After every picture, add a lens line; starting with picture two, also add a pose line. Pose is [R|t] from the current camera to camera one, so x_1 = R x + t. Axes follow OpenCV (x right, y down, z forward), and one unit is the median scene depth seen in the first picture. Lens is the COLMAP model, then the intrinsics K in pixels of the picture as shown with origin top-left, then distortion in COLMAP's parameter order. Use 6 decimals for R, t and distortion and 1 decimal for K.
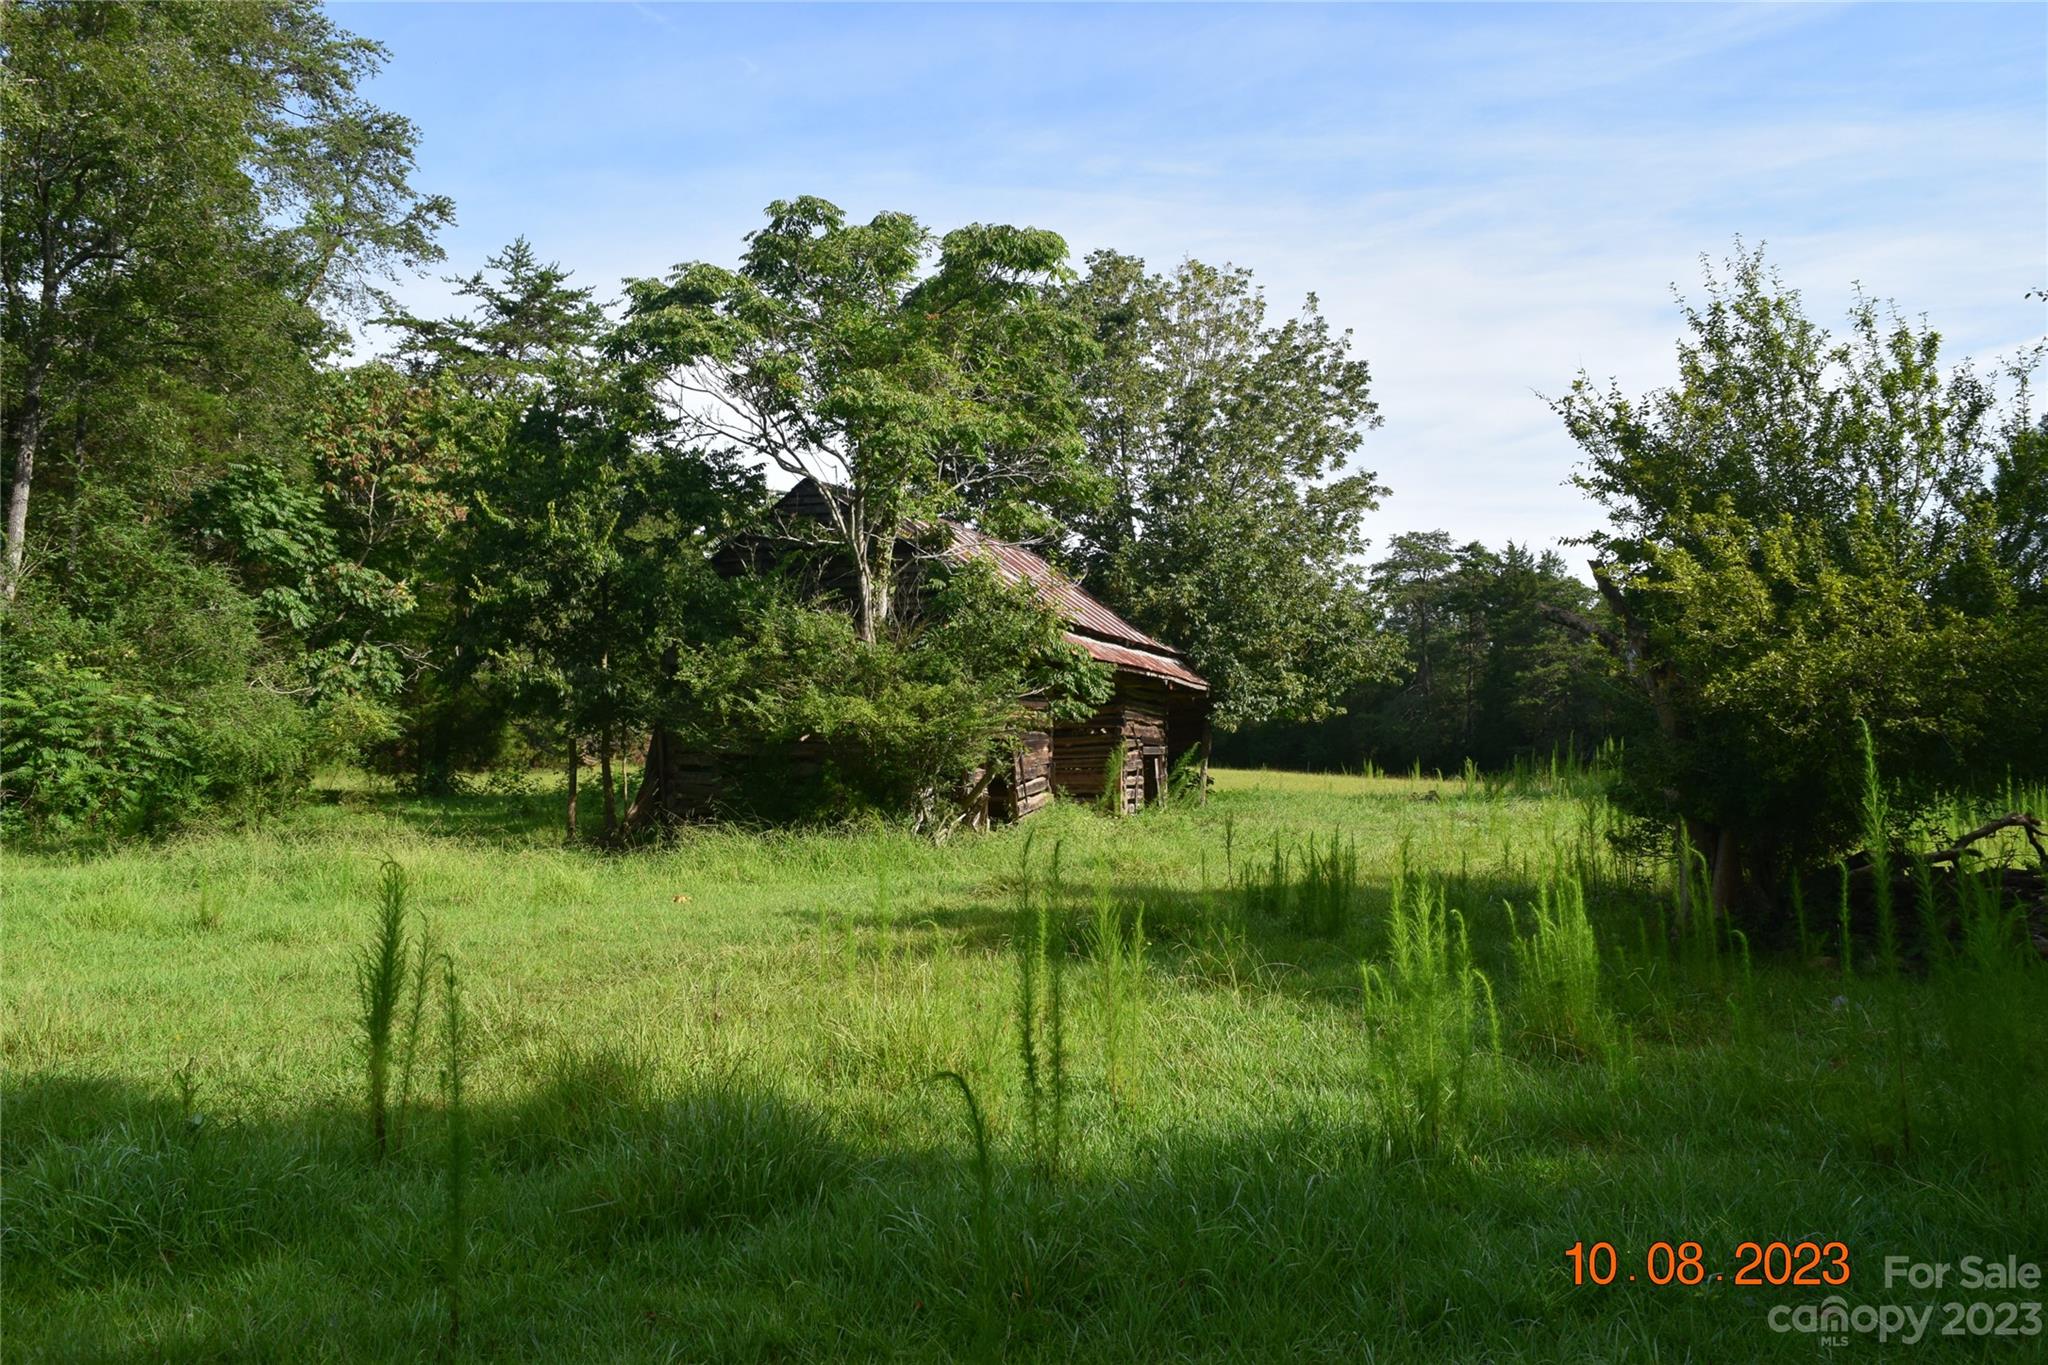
lens RADIAL K [[1582.7, 0, 1024.0], [0, 1582.7, 682.5], [0, 0, 1]] dist [-0.029355, 0.027652]
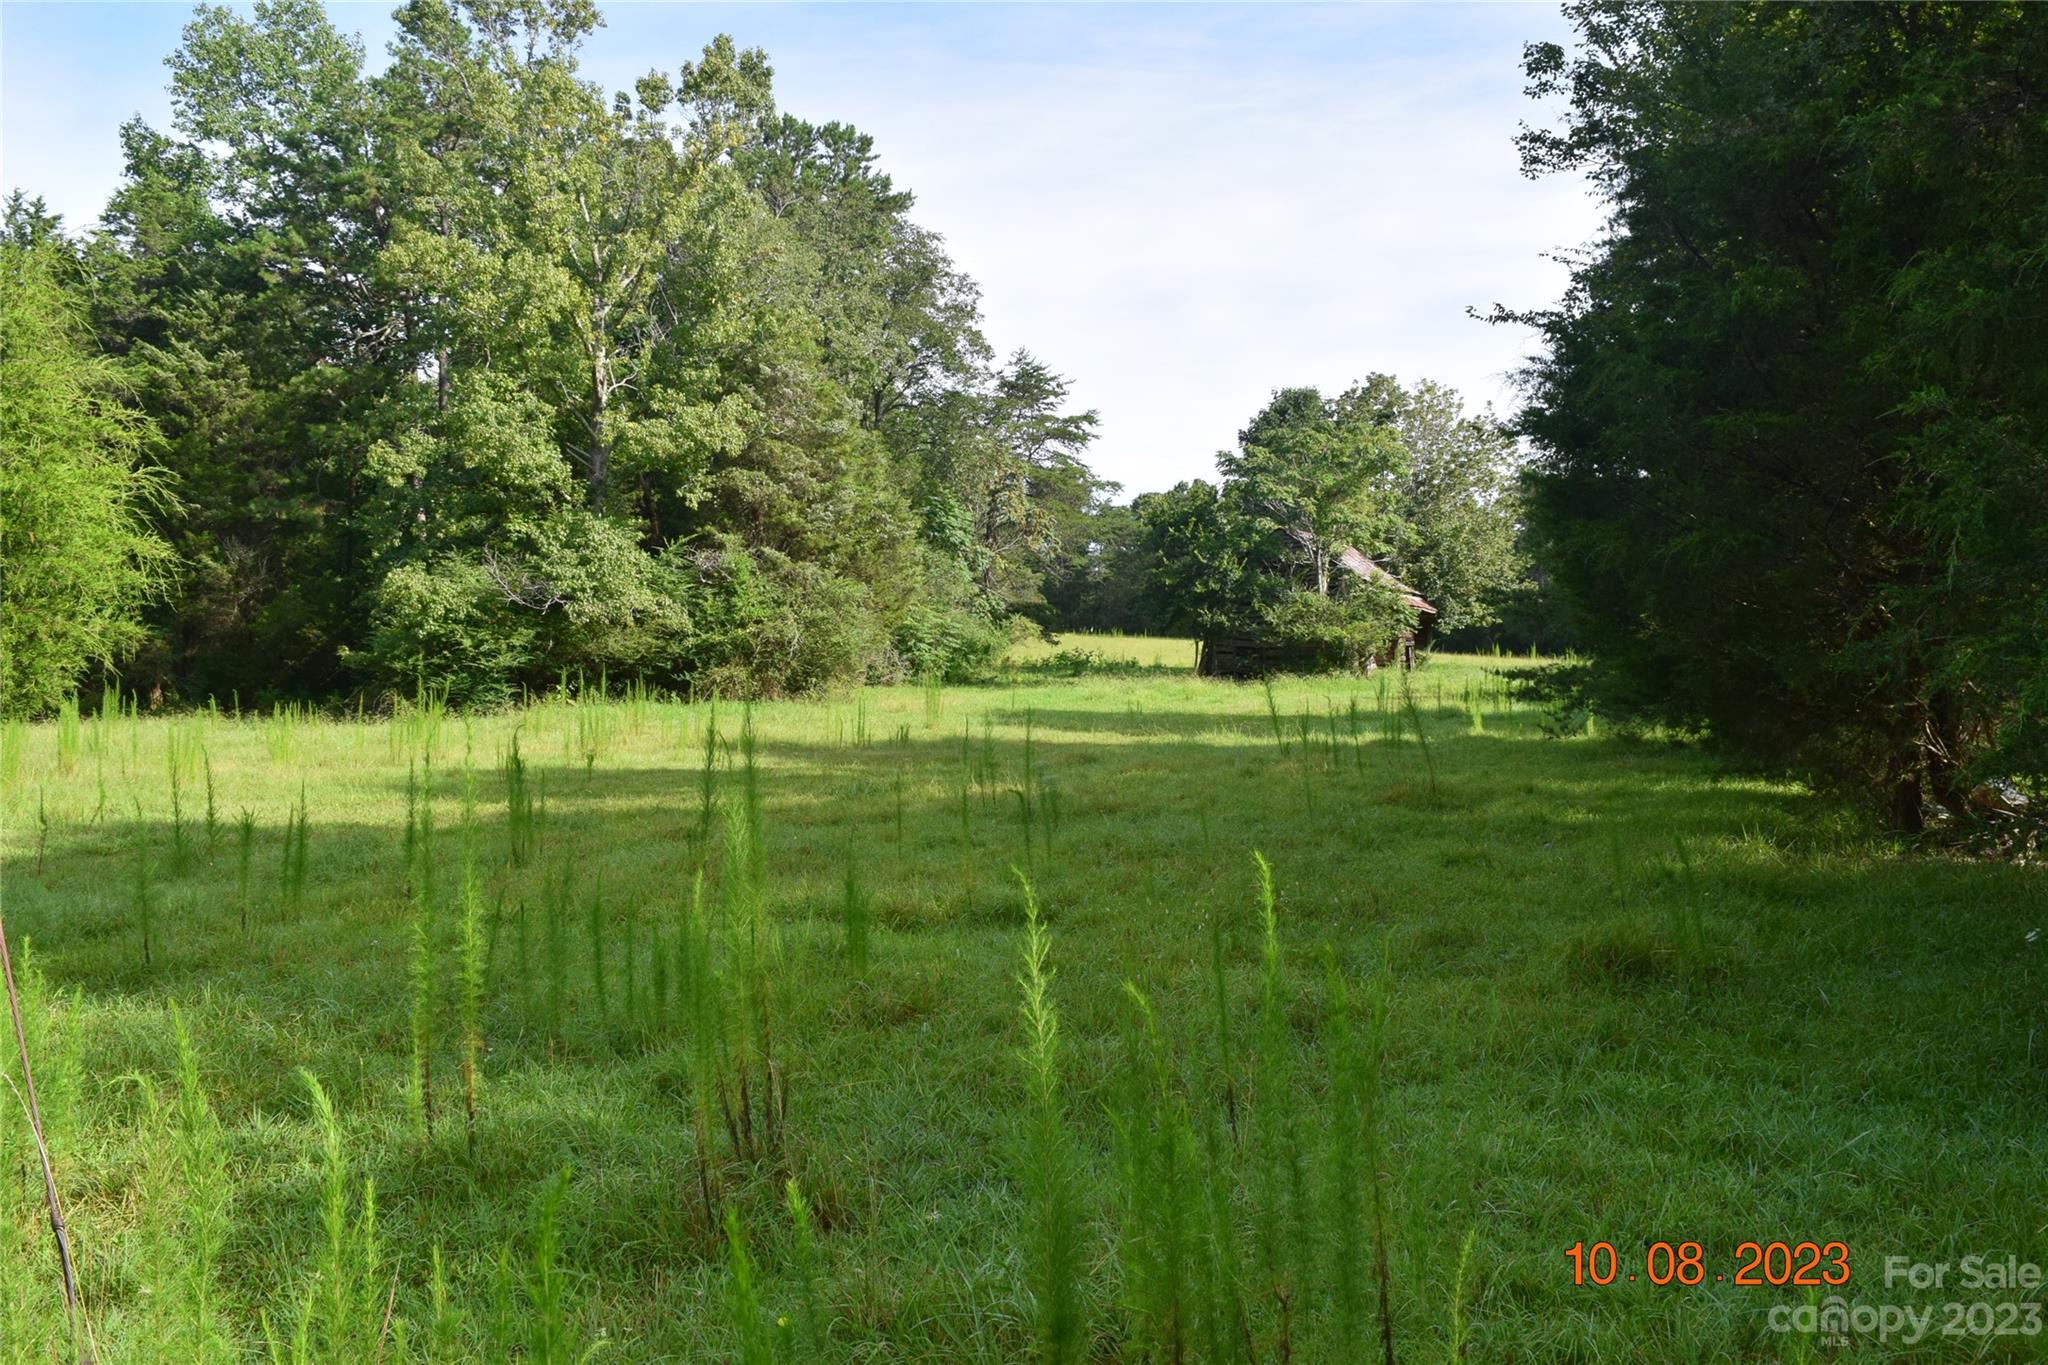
lens RADIAL K [[1582.7, 0, 1024.0], [0, 1582.7, 682.5], [0, 0, 1]] dist [-0.029355, 0.027652]
pose [[0.998030, 0.001794, -0.062715, -0.282037], [0.003004, 0.997079, 0.076323, -0.062138], [0.062669, -0.076361, 0.995109, -1.041885]]
